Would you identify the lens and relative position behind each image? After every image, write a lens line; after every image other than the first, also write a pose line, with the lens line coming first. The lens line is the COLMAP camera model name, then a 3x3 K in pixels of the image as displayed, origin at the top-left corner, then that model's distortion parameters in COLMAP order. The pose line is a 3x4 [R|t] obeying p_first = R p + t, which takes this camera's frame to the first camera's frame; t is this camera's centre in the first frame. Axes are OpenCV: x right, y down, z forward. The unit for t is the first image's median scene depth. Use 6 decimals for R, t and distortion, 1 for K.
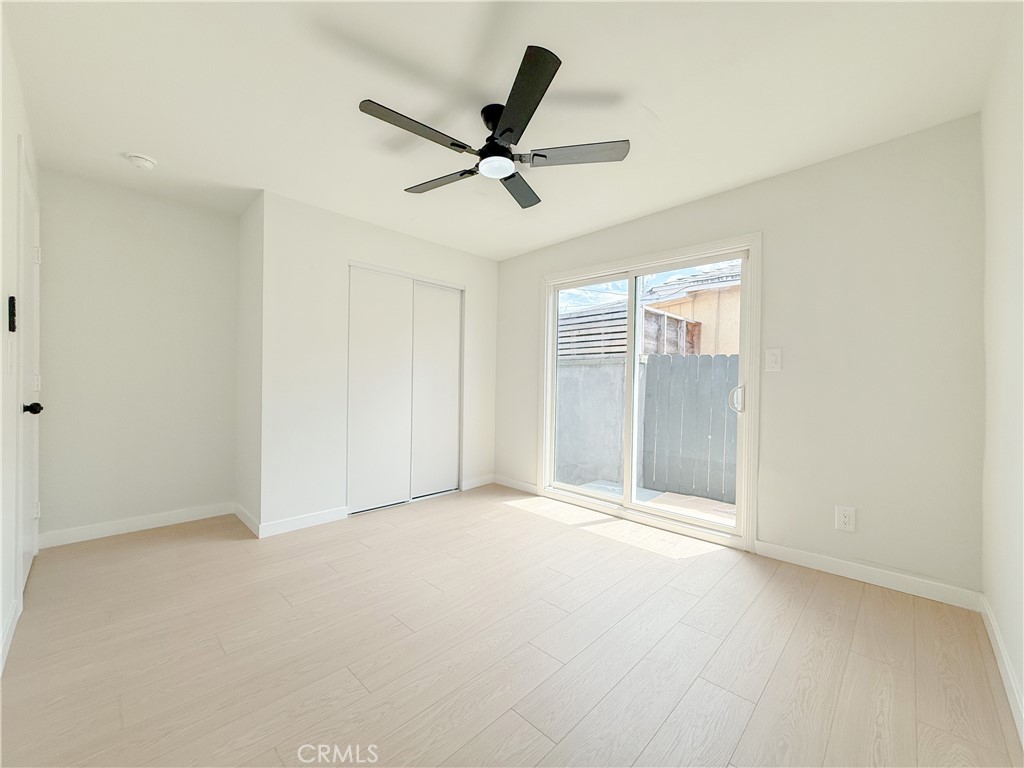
lens RADIAL K [[412.9, 0, 514.3], [0, 412.9, 384.7], [0, 0, 1]] dist [0.000296, 0.001615]
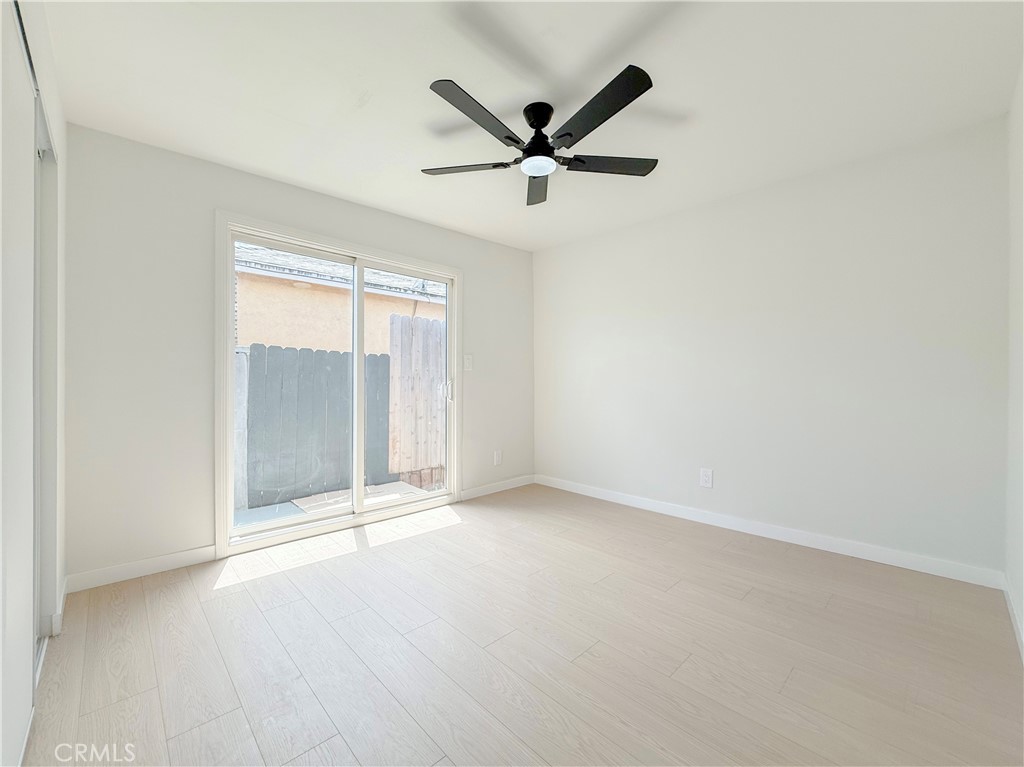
lens RADIAL K [[412.9, 0, 513.4], [0, 412.9, 382.3], [0, 0, 1]] dist [0.000296, 0.001615]
pose [[0.043087, -0.015305, 0.998954, -0.685536], [0.003005, 0.999880, 0.015190, -0.010769], [-0.999067, 0.002347, 0.043128, 0.658964]]
